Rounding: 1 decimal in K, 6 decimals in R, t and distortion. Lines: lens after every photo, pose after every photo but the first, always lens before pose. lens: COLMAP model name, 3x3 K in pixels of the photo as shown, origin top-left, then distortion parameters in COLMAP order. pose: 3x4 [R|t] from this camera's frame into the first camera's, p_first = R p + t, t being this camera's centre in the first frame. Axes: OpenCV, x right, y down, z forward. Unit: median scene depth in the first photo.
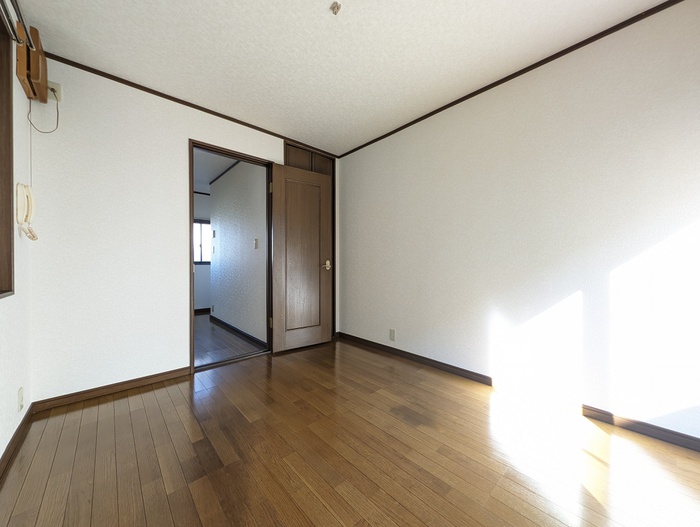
lens RADIAL K [[258.7, 0, 350.0], [0, 258.7, 263.5], [0, 0, 1]] dist [0.000647, -0.000038]
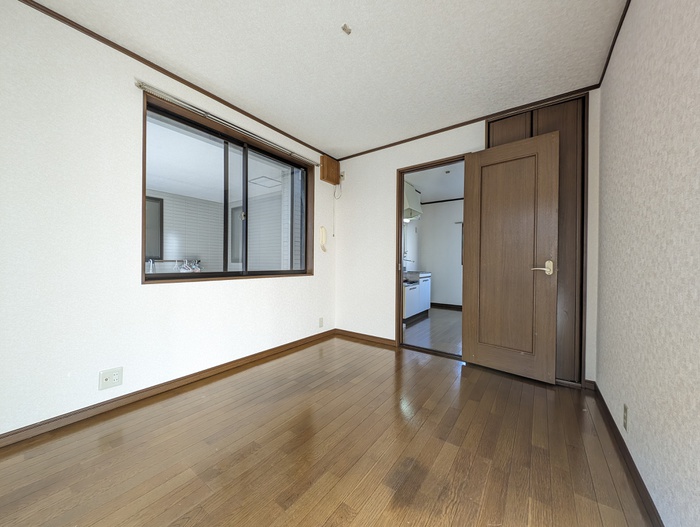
lens RADIAL K [[261.6, 0, 350.0], [0, 261.6, 263.5], [0, 0, 1]] dist [0.000314, -0.000128]
pose [[0.208647, 0.008444, -0.977955, 0.703535], [-0.010665, 0.999923, 0.006358, -0.005423], [0.977933, 0.009104, 0.208721, 0.538603]]
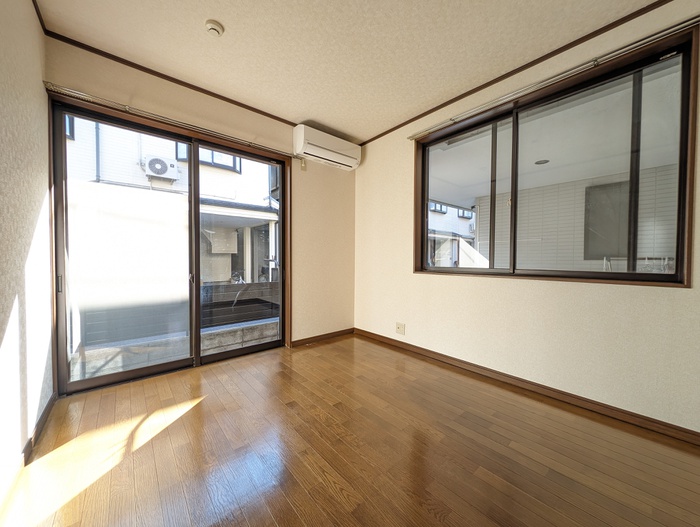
lens RADIAL K [[261.6, 0, 350.0], [0, 261.6, 263.5], [0, 0, 1]] dist [0.000314, -0.000128]
pose [[-0.999584, -0.002502, 0.028716, -0.009099], [-0.001851, 0.999741, 0.022678, 0.000094], [-0.028766, 0.022615, -0.999330, 1.314174]]
